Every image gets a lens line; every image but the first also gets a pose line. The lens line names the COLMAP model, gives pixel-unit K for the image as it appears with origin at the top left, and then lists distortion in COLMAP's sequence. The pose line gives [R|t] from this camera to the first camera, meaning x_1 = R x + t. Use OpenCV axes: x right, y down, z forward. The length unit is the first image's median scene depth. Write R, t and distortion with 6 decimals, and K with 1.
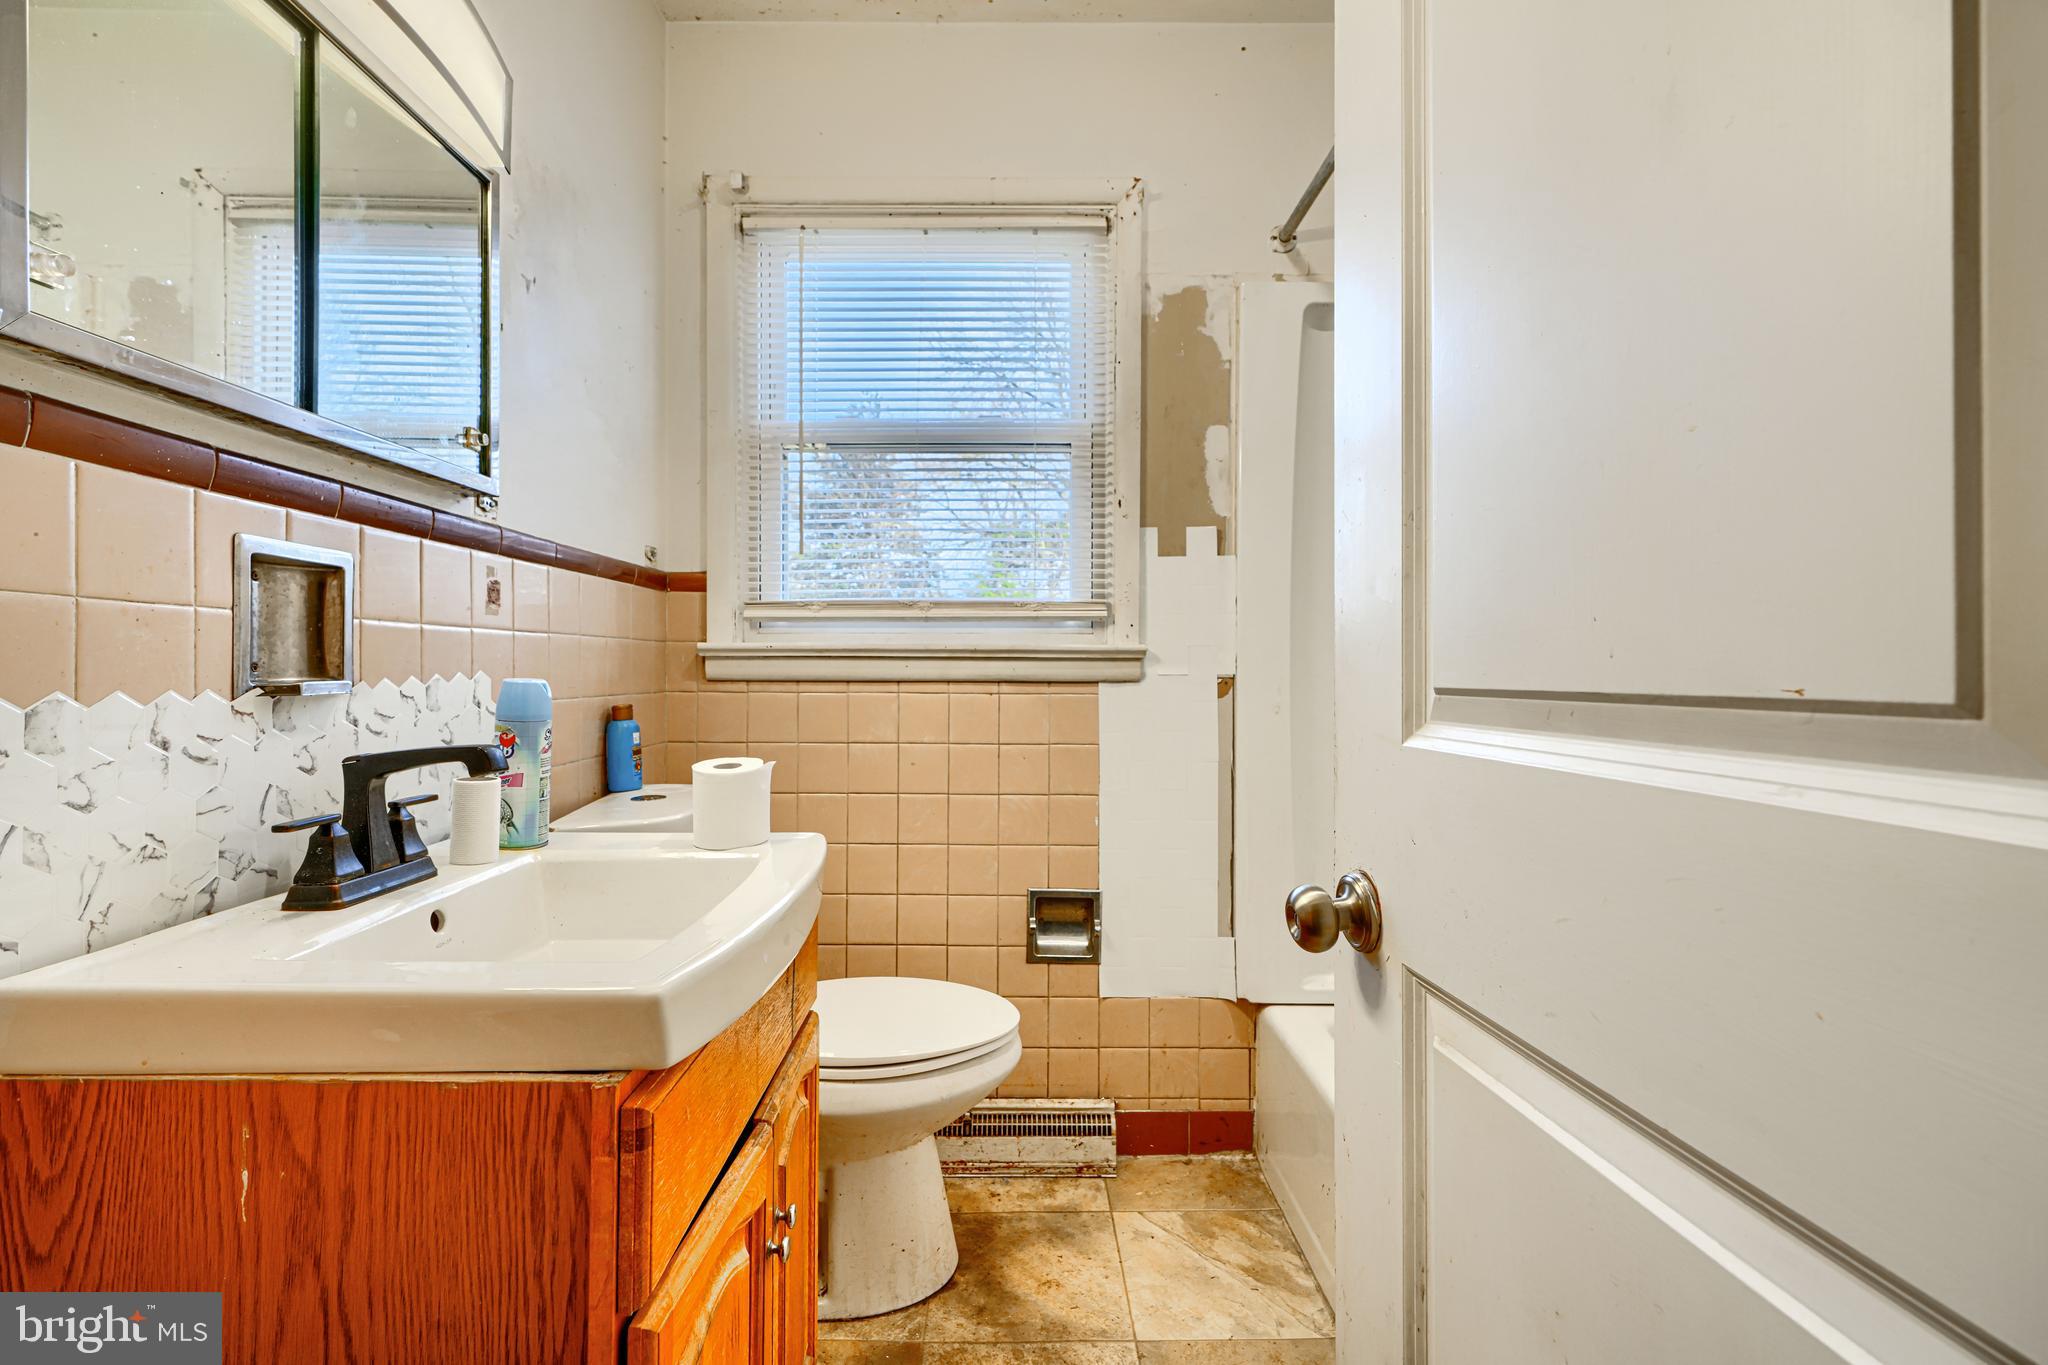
lens RADIAL K [[918.1, 0, 1017.3], [0, 918.1, 667.5], [0, 0, 1]] dist [-0.000685, -0.000536]
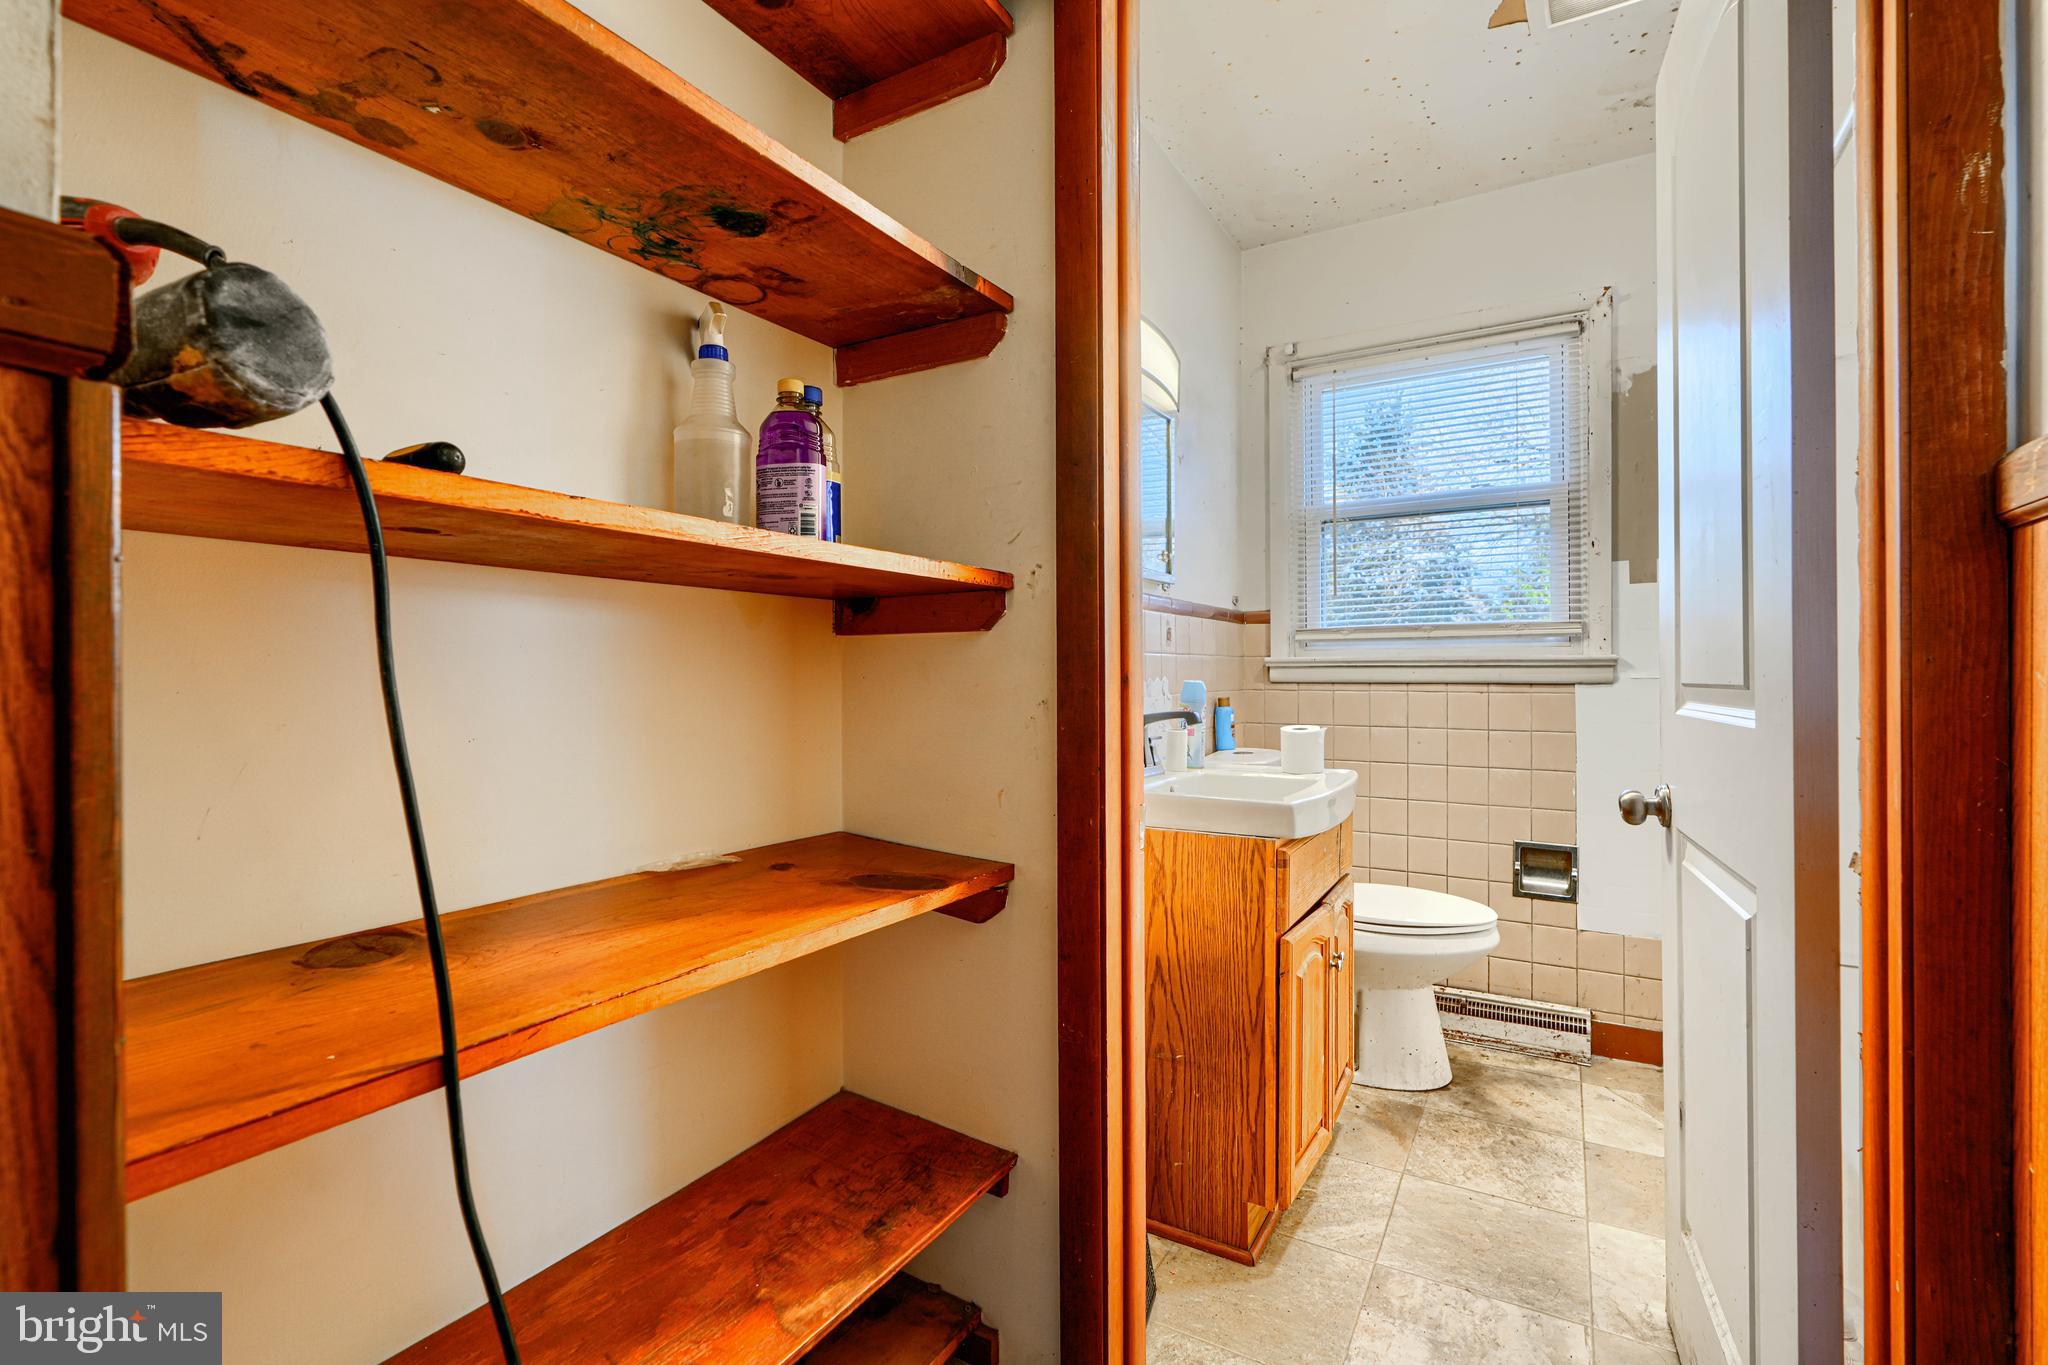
lens RADIAL K [[918.1, 0, 1017.2], [0, 918.1, 670.1], [0, 0, 1]] dist [-0.000685, -0.000536]
pose [[0.854127, -0.006529, -0.520024, 0.092812], [0.005123, 0.999978, -0.004140, -0.002294], [0.520039, 0.000873, 0.854142, -0.520397]]
